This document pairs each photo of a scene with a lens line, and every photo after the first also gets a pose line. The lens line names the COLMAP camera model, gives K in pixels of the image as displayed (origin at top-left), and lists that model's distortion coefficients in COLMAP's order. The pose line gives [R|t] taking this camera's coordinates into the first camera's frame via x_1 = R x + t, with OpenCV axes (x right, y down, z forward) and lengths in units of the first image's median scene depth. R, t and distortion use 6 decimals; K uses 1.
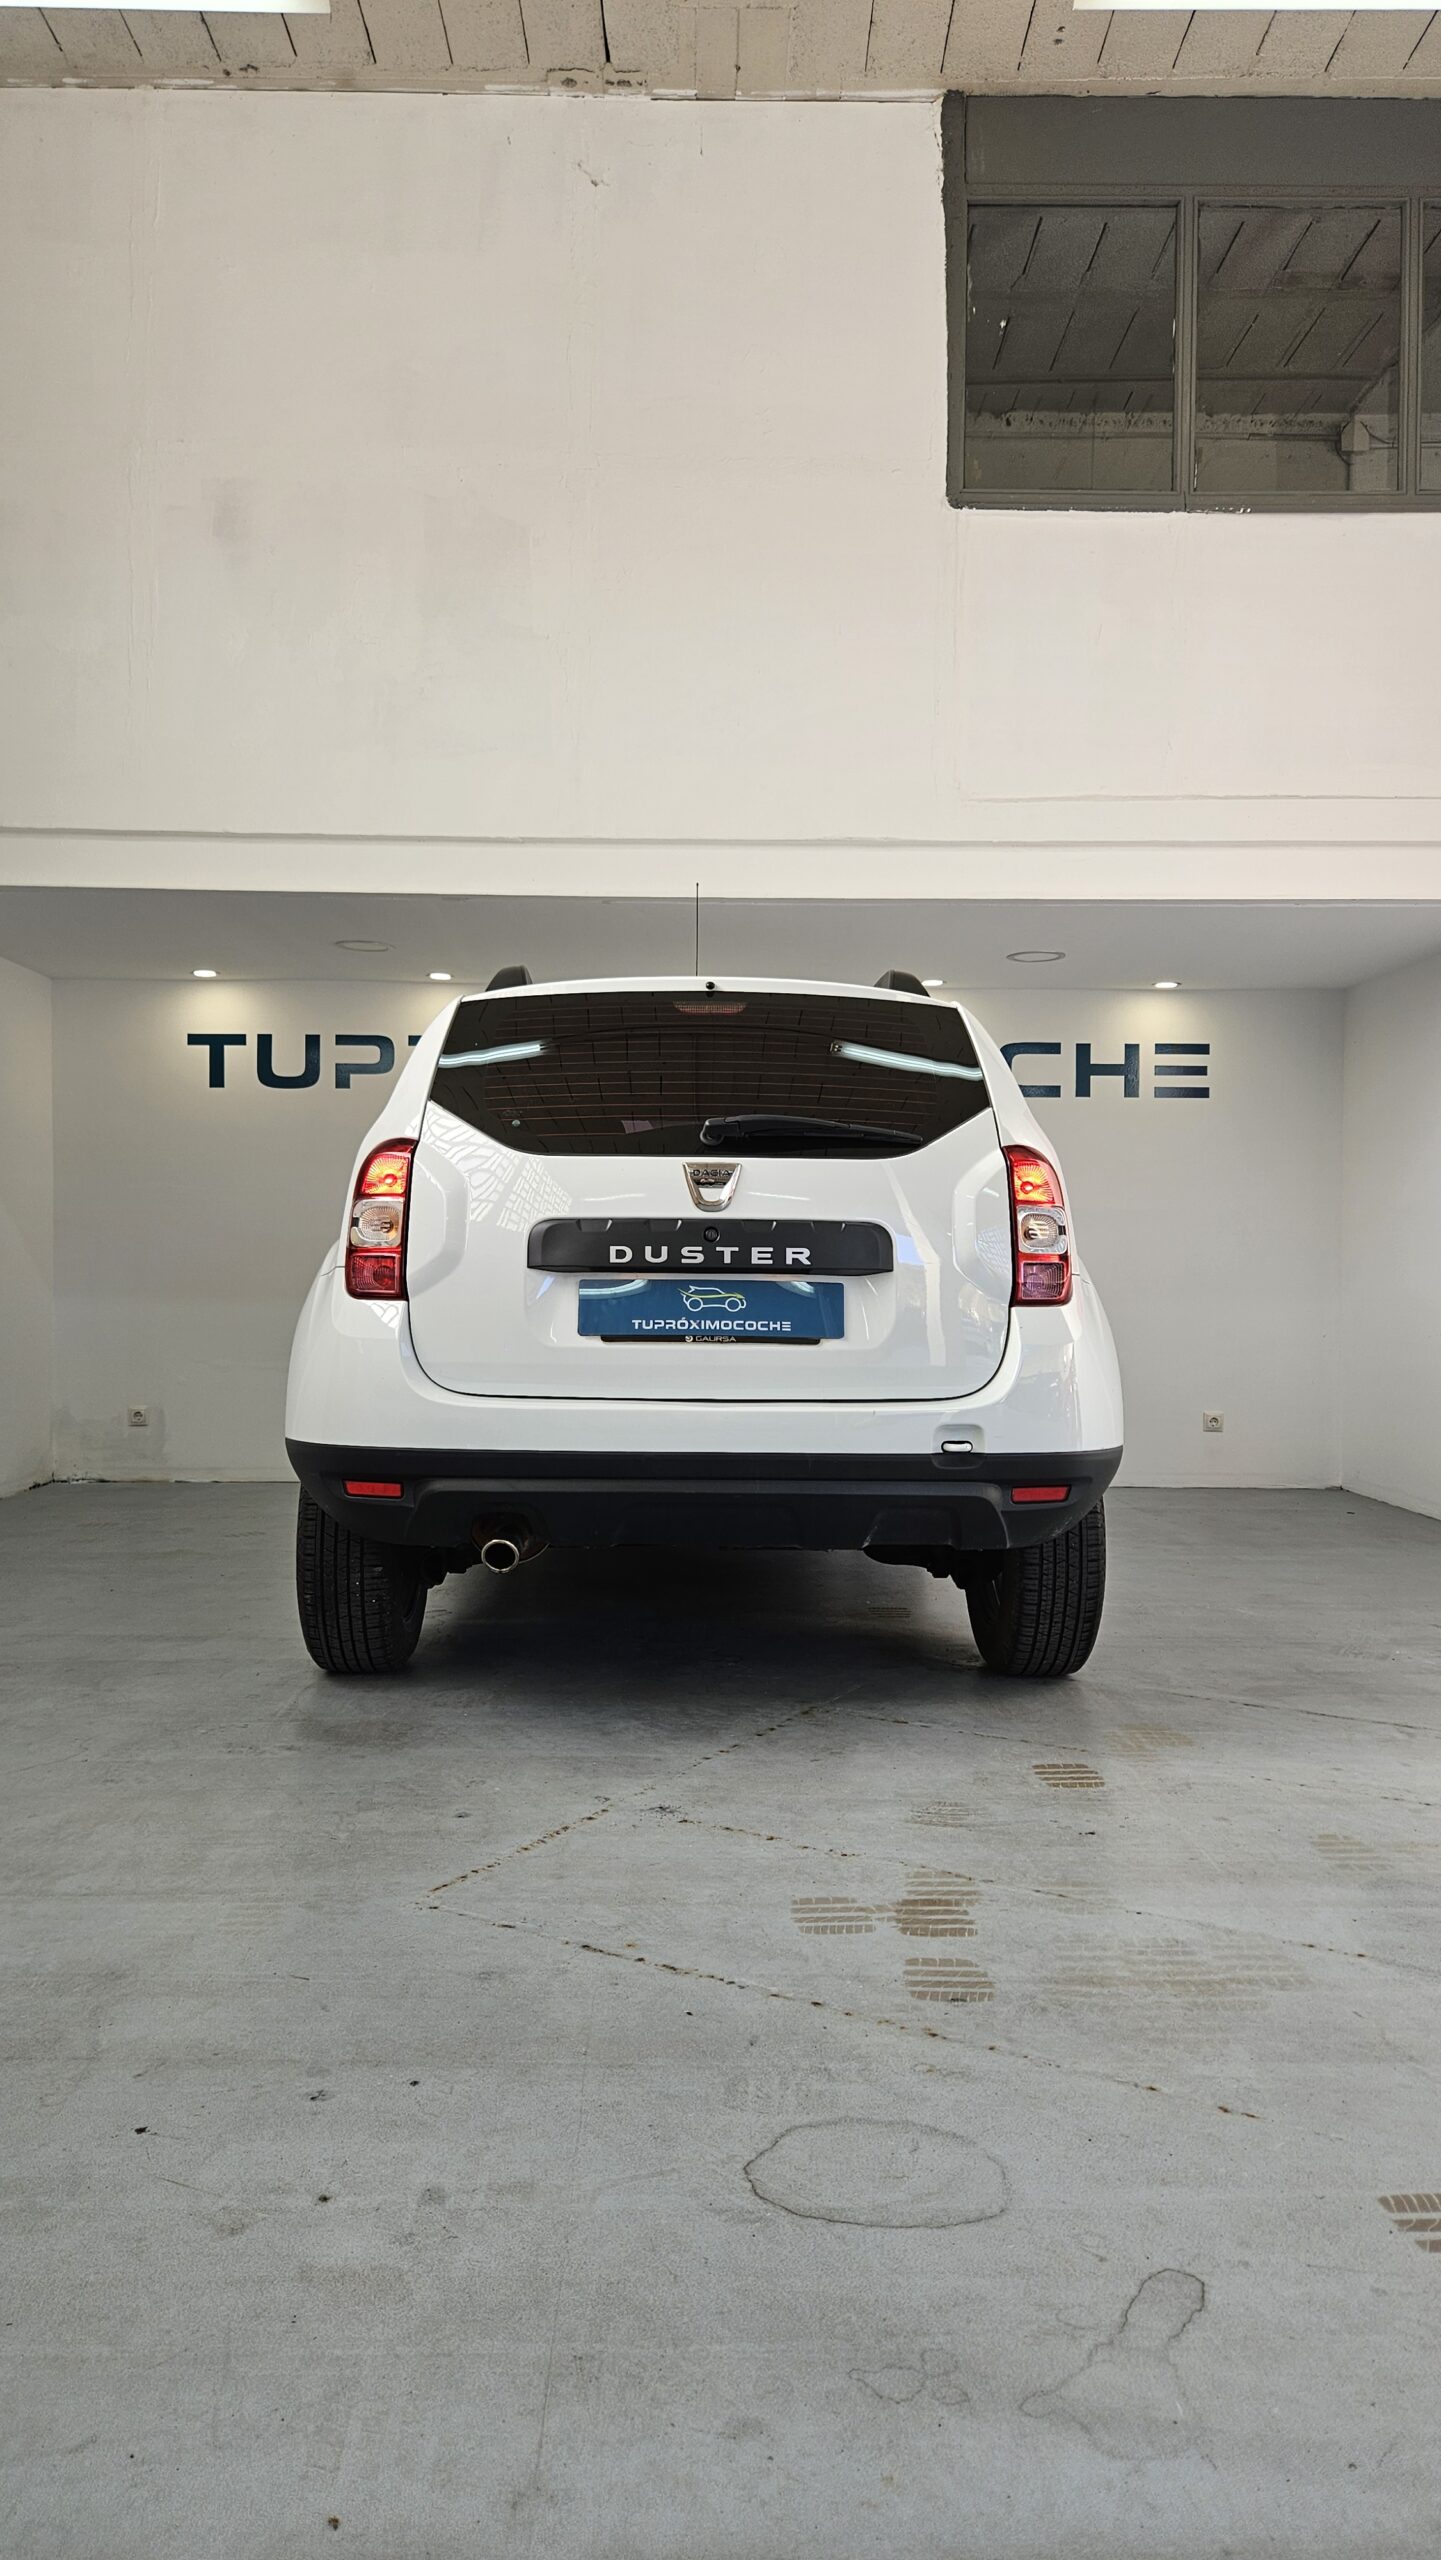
lens RADIAL K [[1727.5, 0, 709.9], [0, 1727.5, 1245.1], [0, 0, 1]] dist [0.088713, -0.077972]
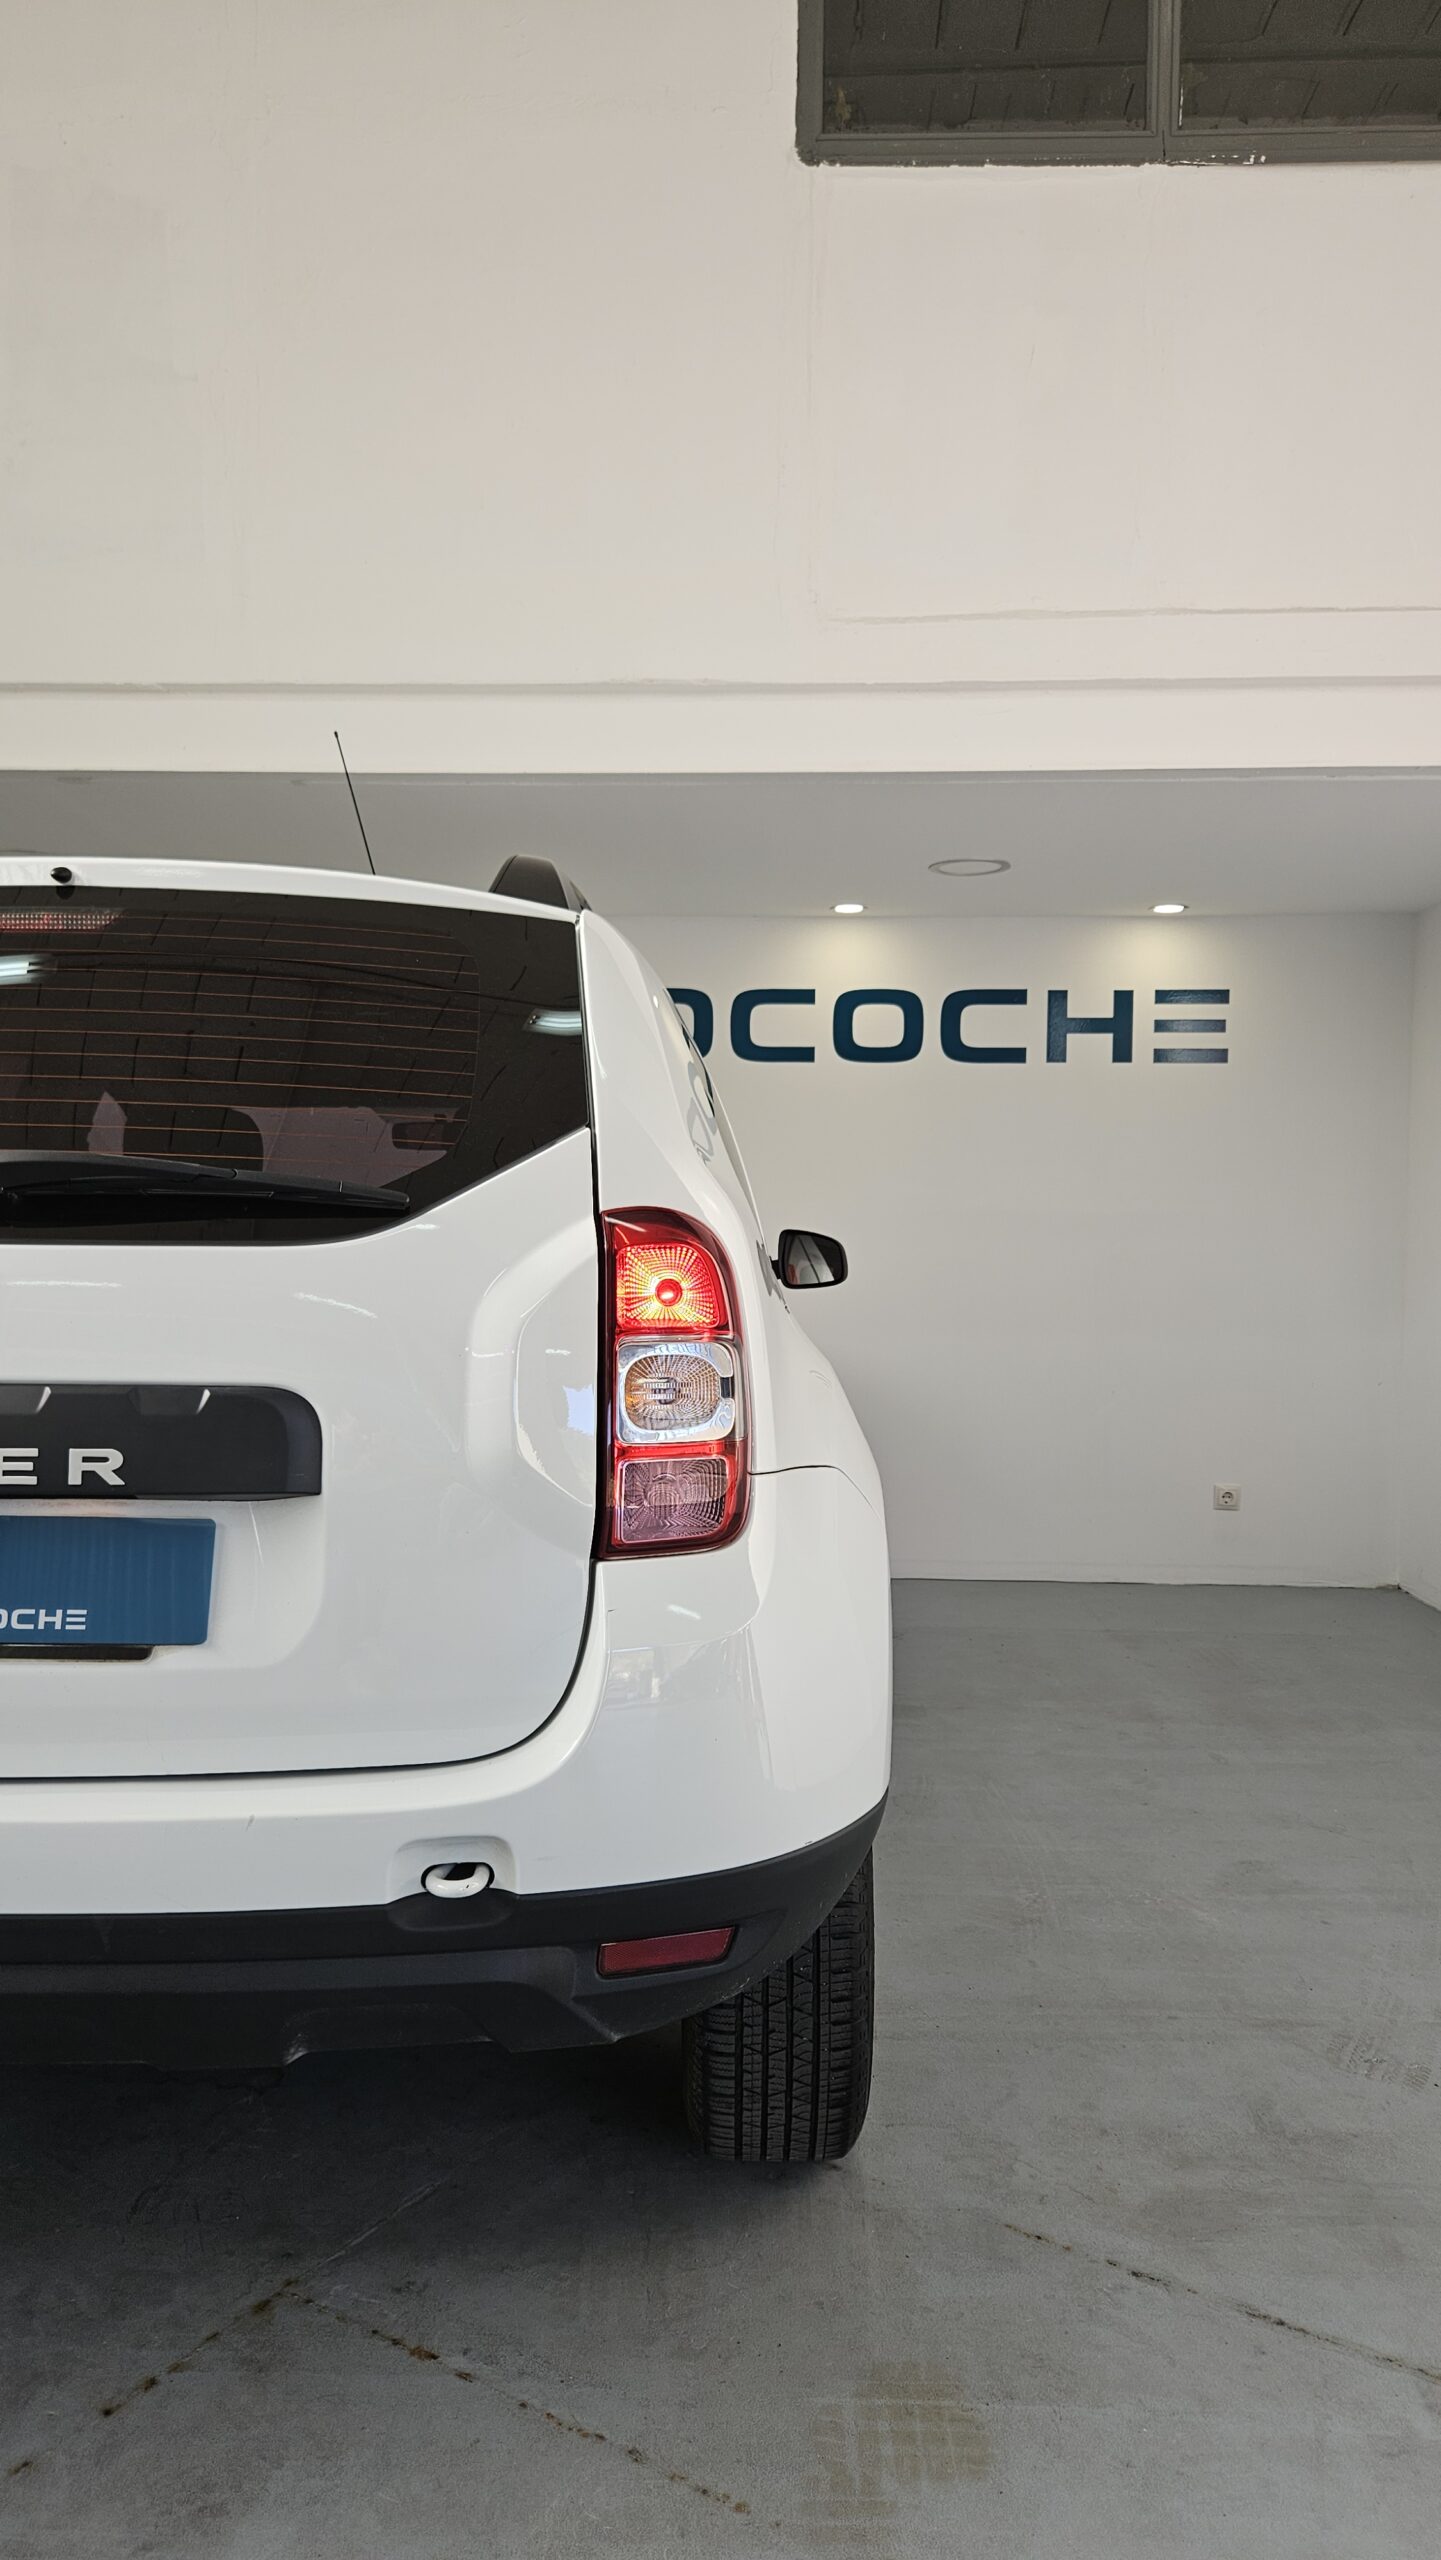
lens RADIAL K [[1724.5, 0, 720.5], [0, 1724.5, 1280.0], [0, 0, 1]] dist [0.076434, -0.068209]
pose [[0.998988, 0.001043, -0.044963, 0.192565], [0.001158, 0.998802, 0.048911, -0.052842], [0.044960, -0.048914, 0.997791, 0.456830]]
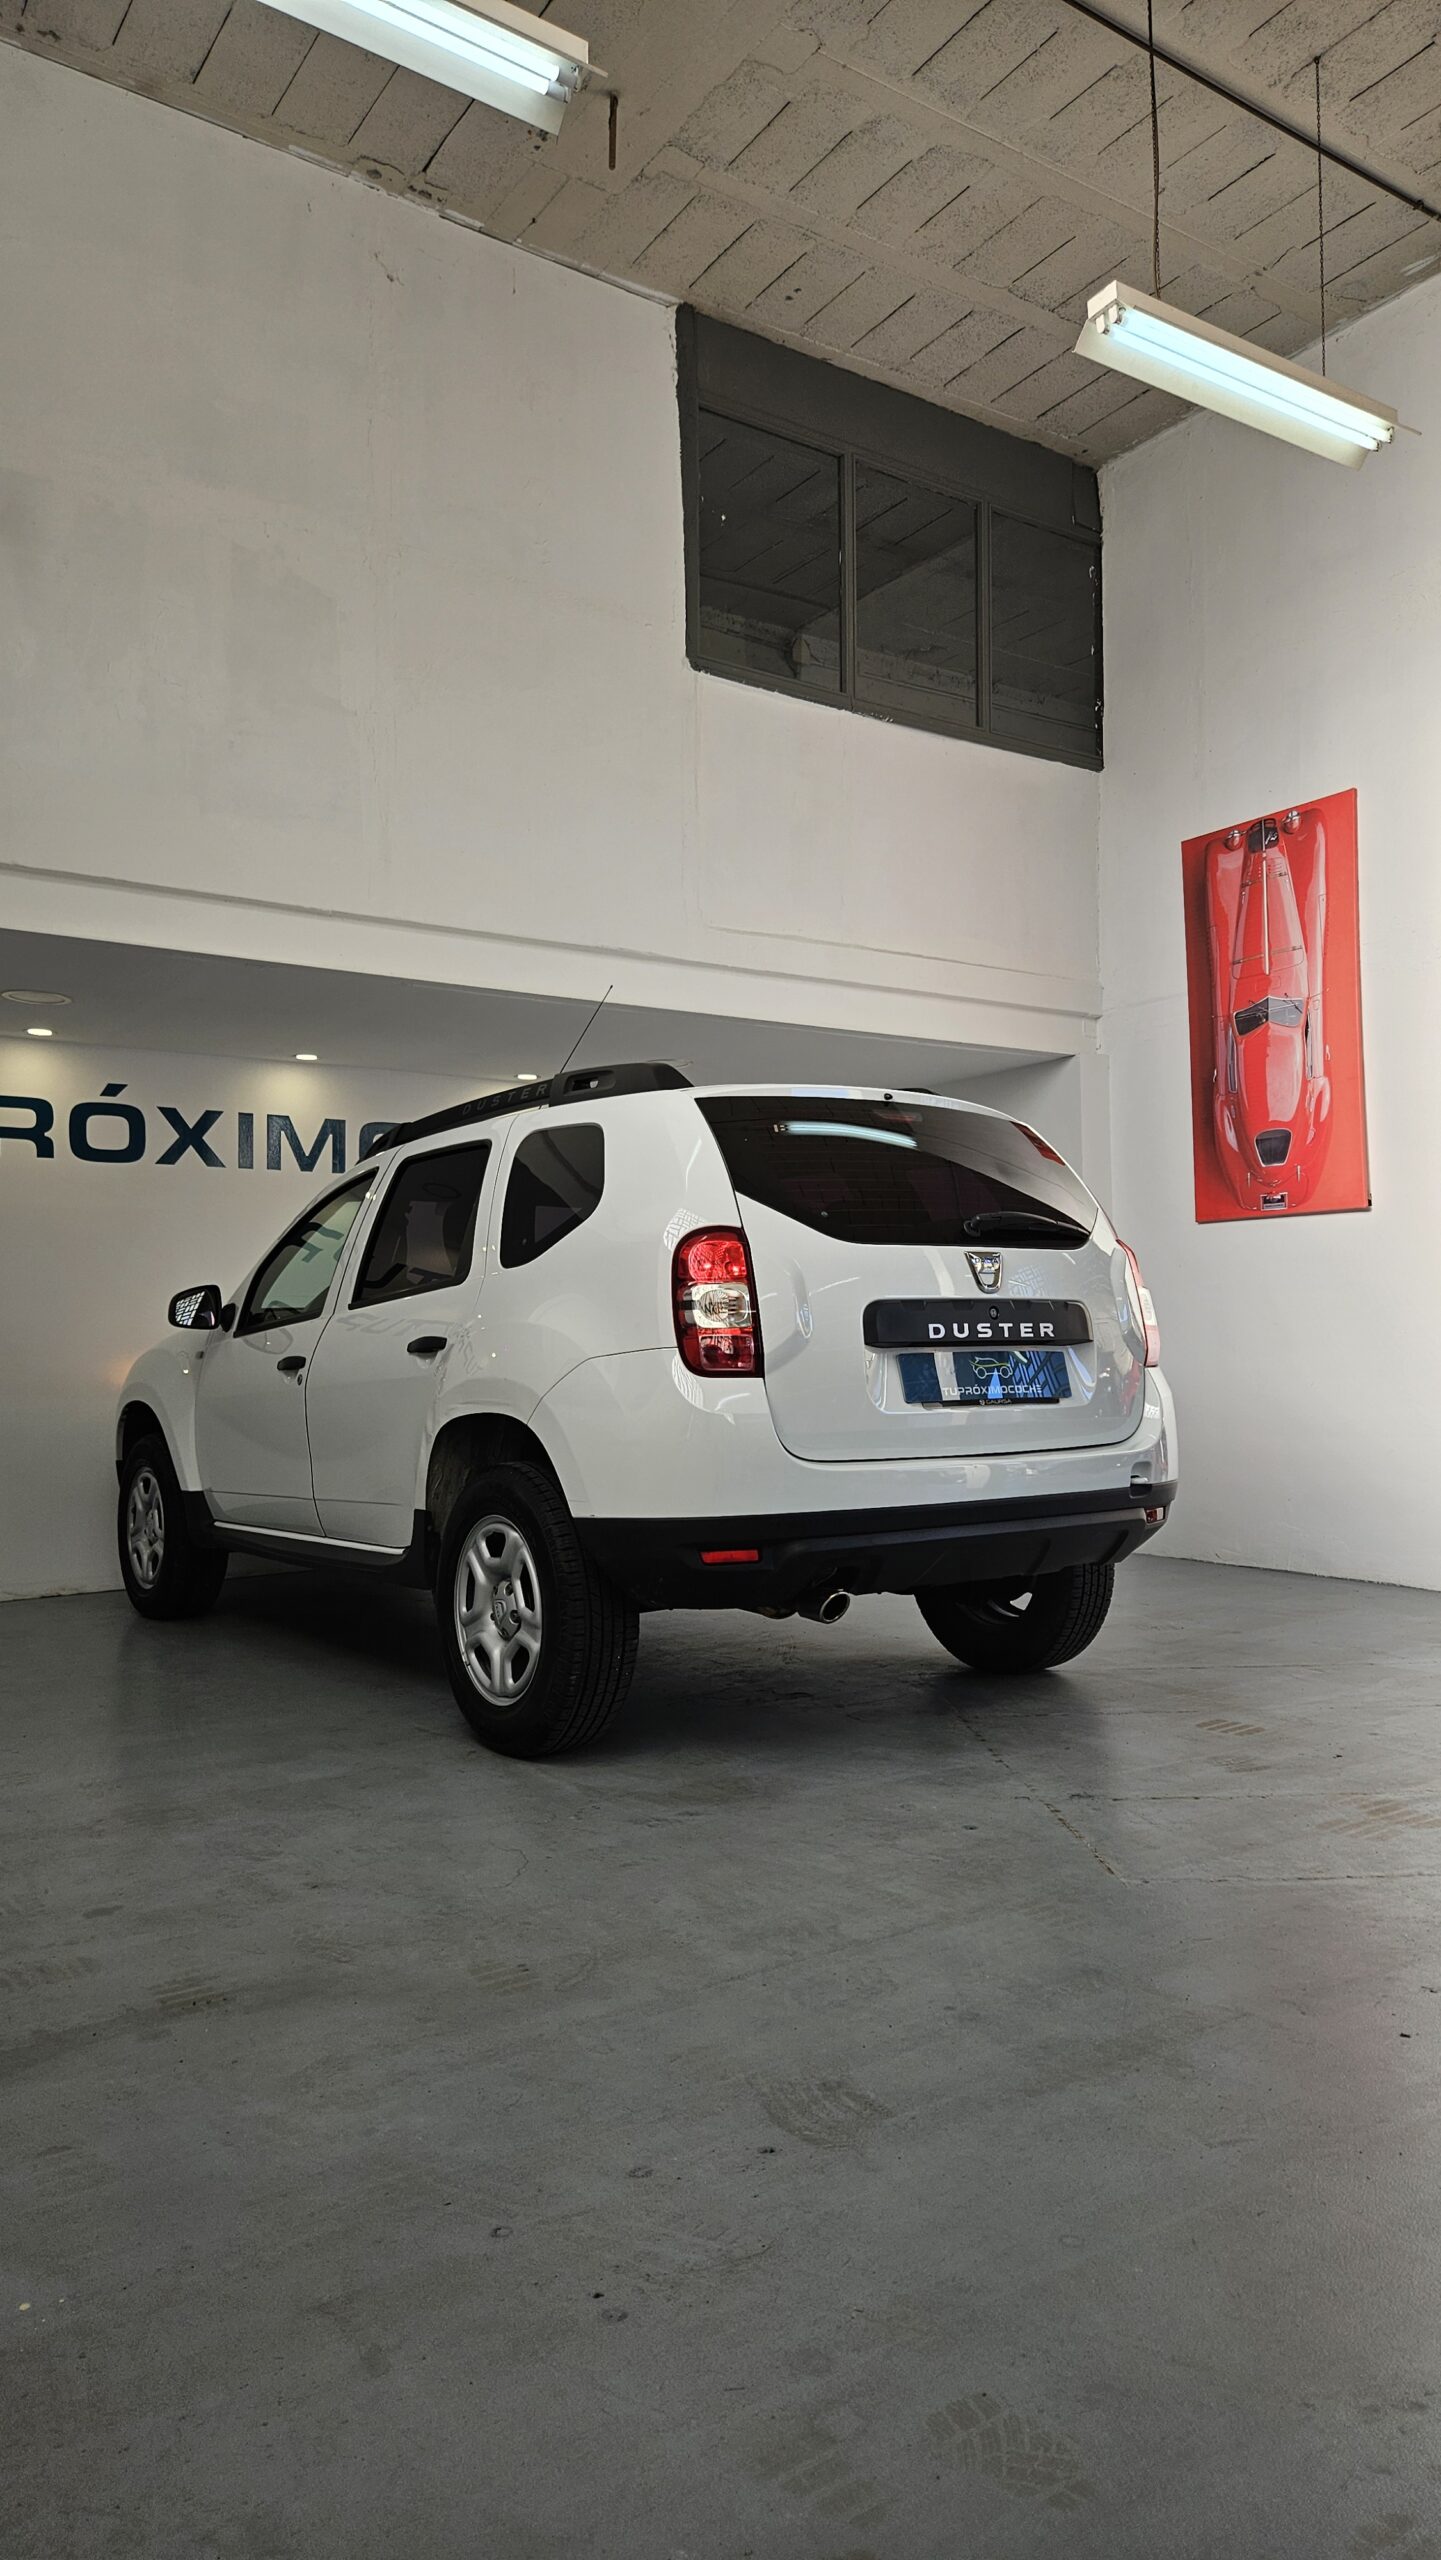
lens RADIAL K [[1724.5, 0, 720.5], [0, 1724.5, 1280.0], [0, 0, 1]] dist [0.076434, -0.068209]
pose [[0.824693, 0.000329, 0.565580, -0.673448], [0.013860, 0.999688, -0.020792, -0.005475], [-0.565410, 0.024986, 0.824431, 0.108687]]
